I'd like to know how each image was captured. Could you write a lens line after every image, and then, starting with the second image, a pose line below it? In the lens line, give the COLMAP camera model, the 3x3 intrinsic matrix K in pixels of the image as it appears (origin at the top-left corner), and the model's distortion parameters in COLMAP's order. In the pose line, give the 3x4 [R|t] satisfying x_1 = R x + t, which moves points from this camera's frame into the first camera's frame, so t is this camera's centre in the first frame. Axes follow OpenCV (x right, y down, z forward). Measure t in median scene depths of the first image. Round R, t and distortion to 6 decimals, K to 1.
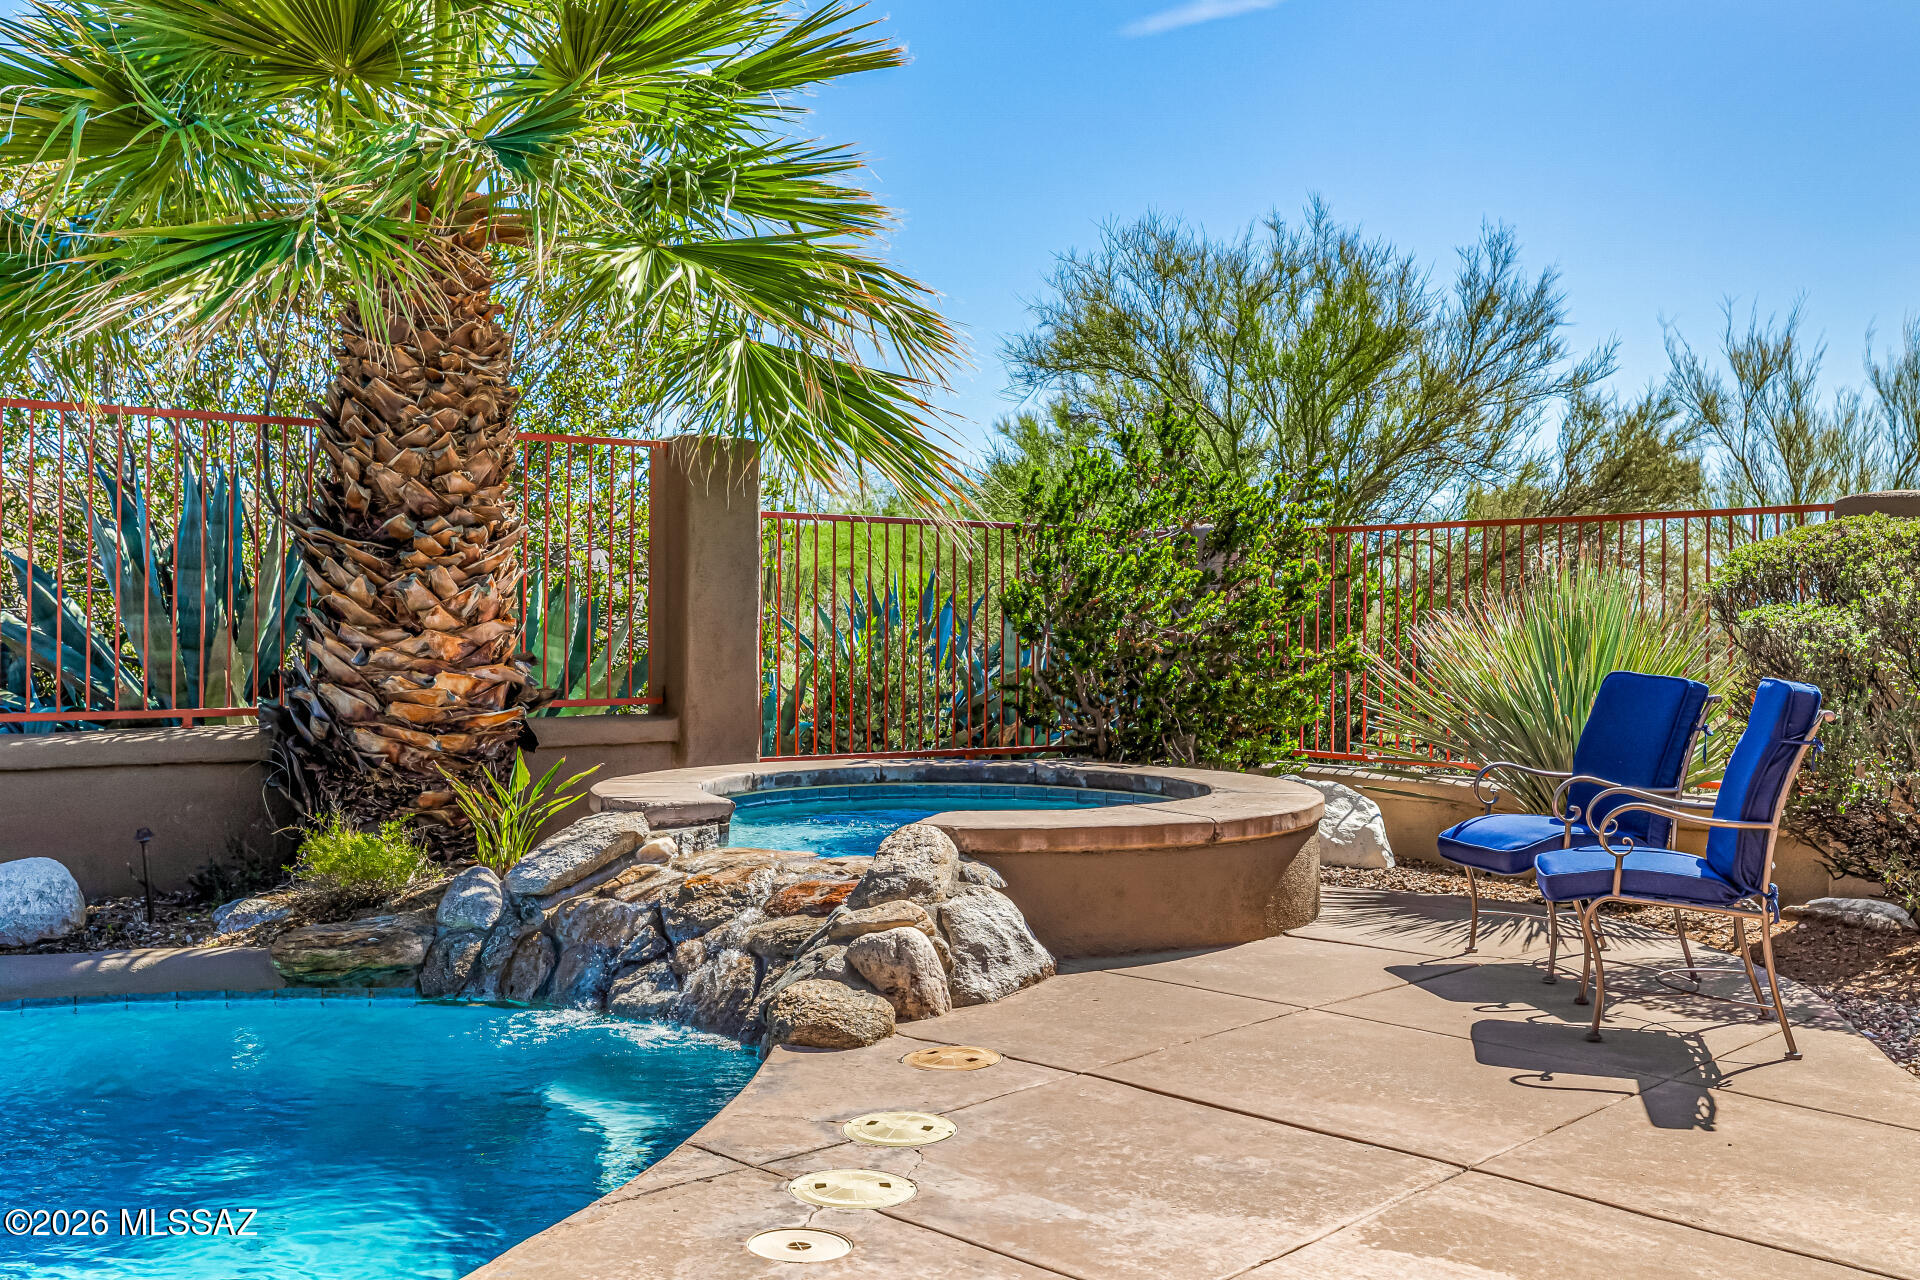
lens RADIAL K [[1864.3, 0, 949.3], [0, 1864.3, 629.3], [0, 0, 1]] dist [0.019343, -0.004254]
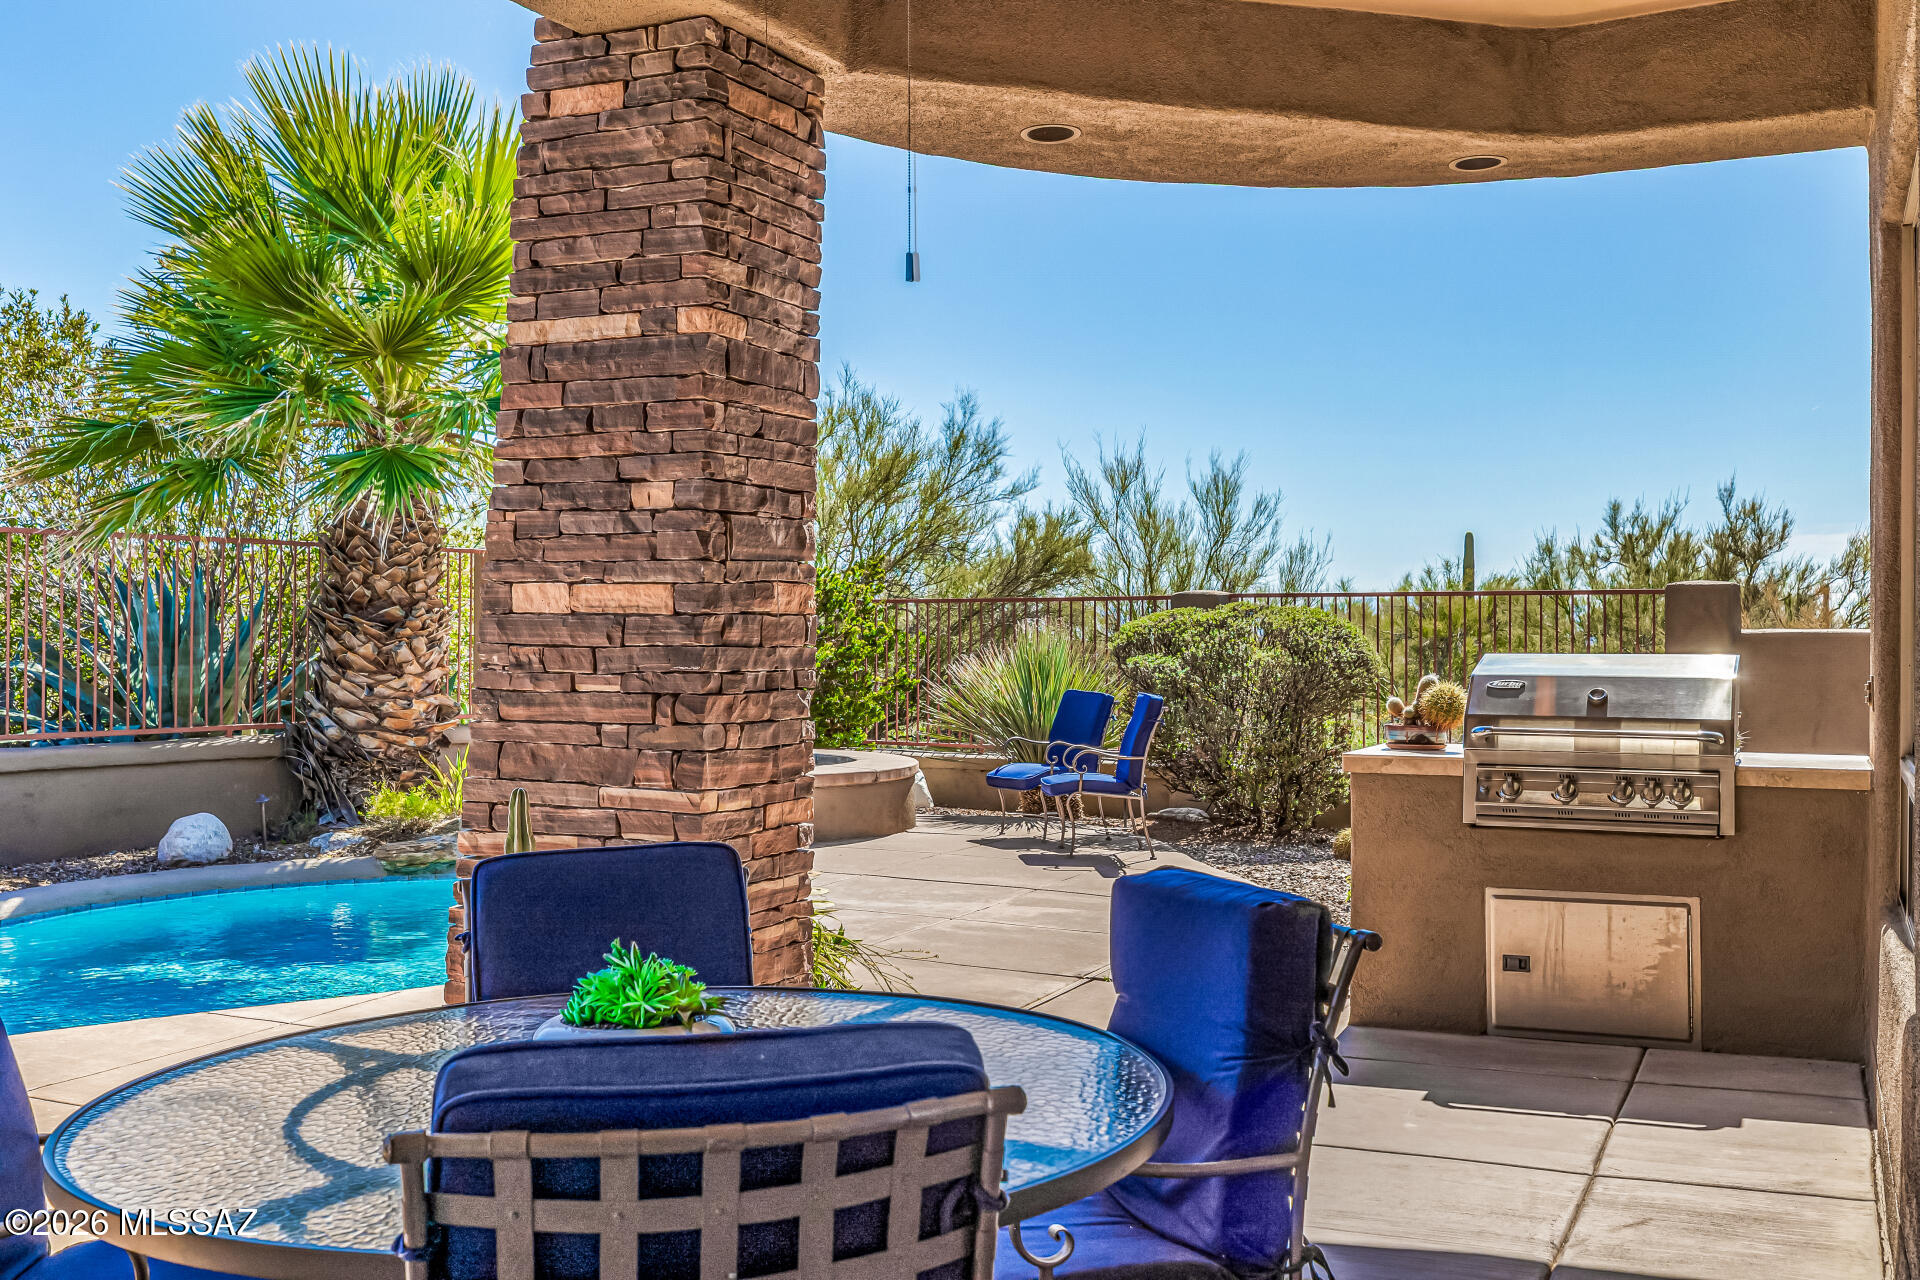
lens RADIAL K [[1864.3, 0, 949.3], [0, 1864.3, 629.3], [0, 0, 1]] dist [0.019343, -0.004254]
pose [[0.949158, -0.004028, 0.314773, -0.344621], [0.006388, 0.999959, -0.006465, -0.026278], [-0.314734, 0.008147, 0.949145, -0.744571]]
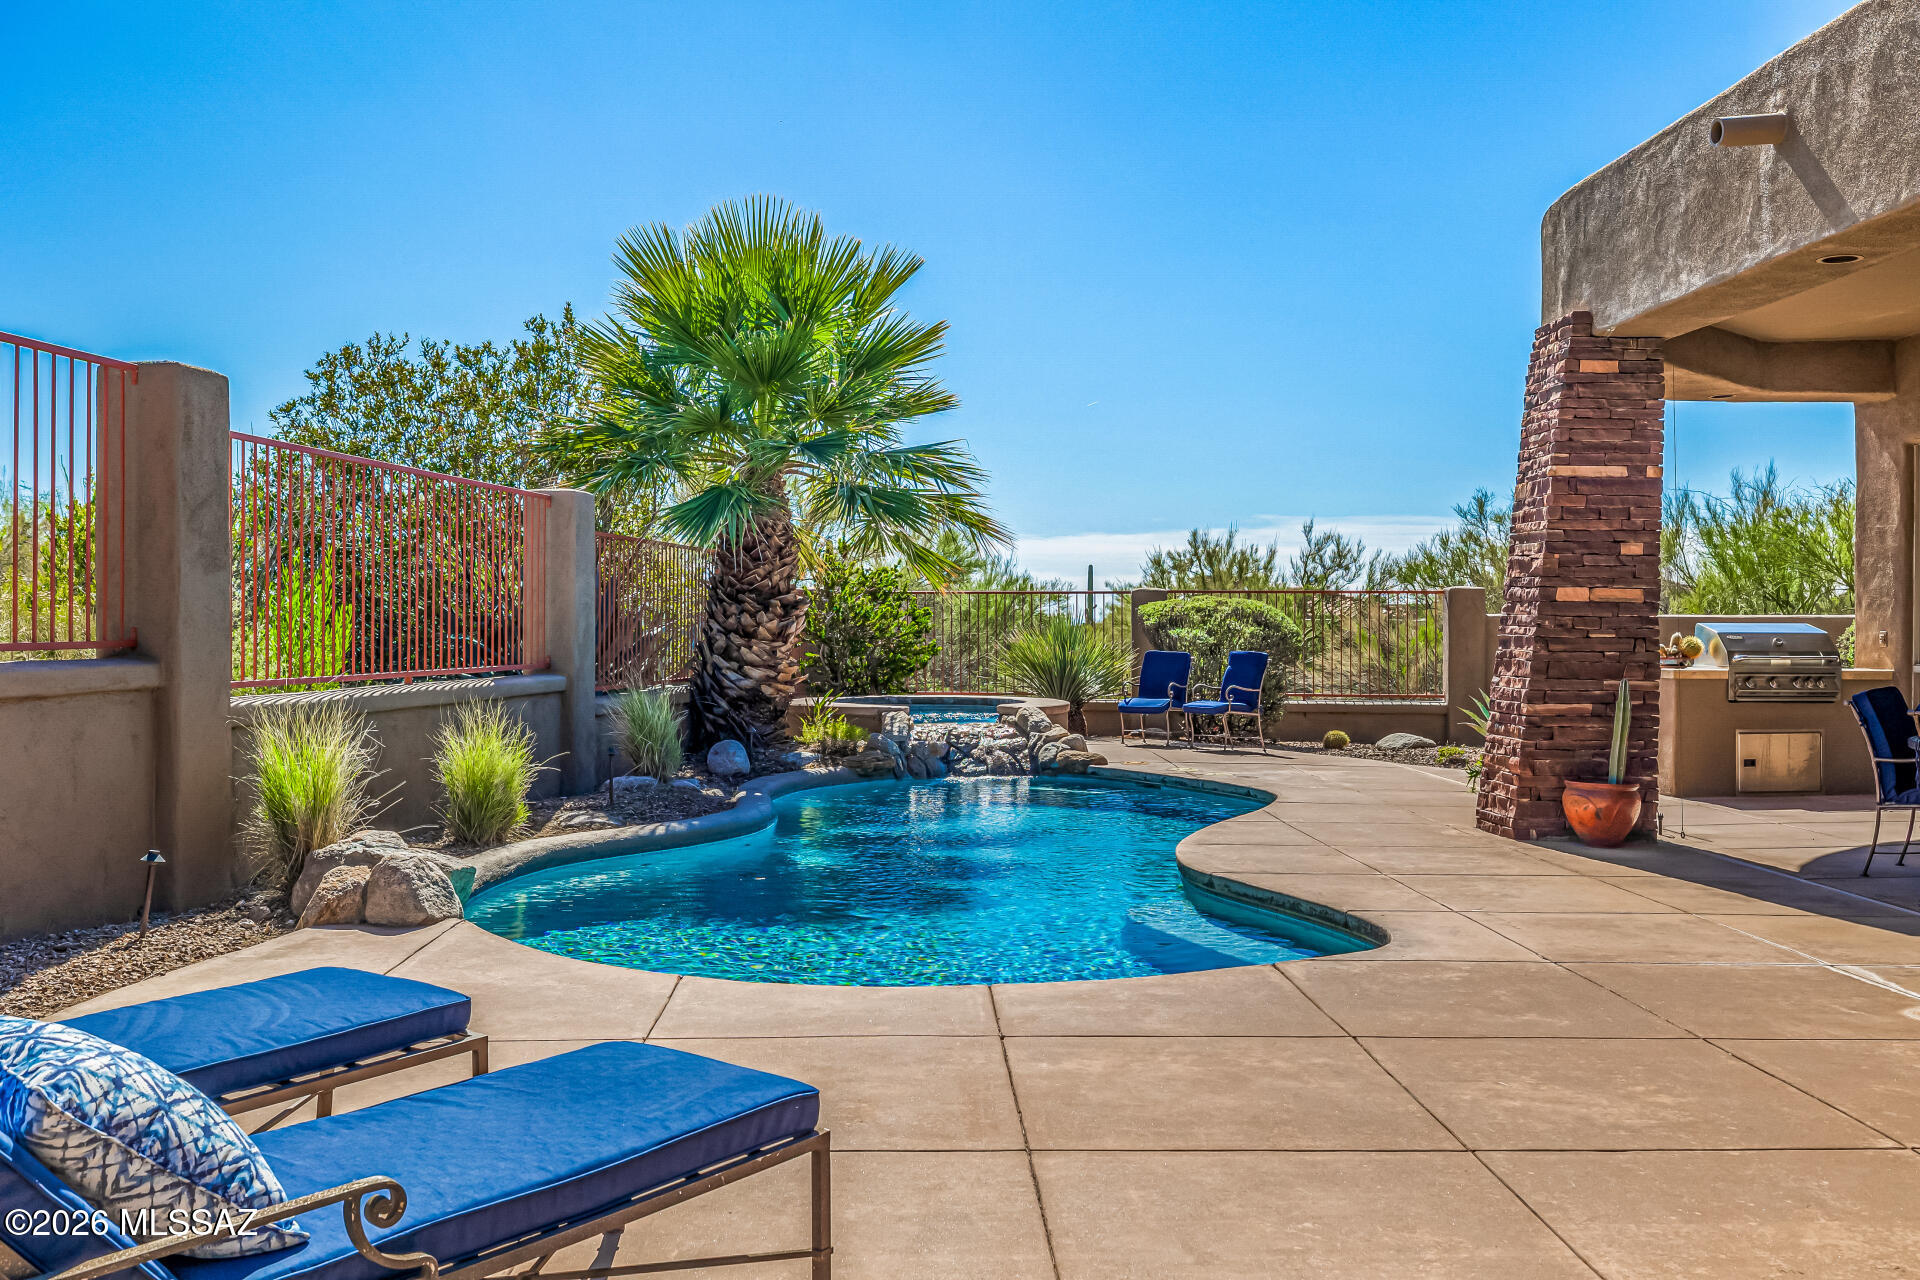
lens RADIAL K [[1635.2, 0, 960.0], [0, 1635.2, 640.0], [0, 0, 1]] dist [0.001874, 0.000028]
pose [[0.706655, -0.011232, 0.707469, -1.590710], [0.005179, 0.999929, 0.010702, -0.023208], [-0.707539, -0.003898, 0.706663, -0.613789]]
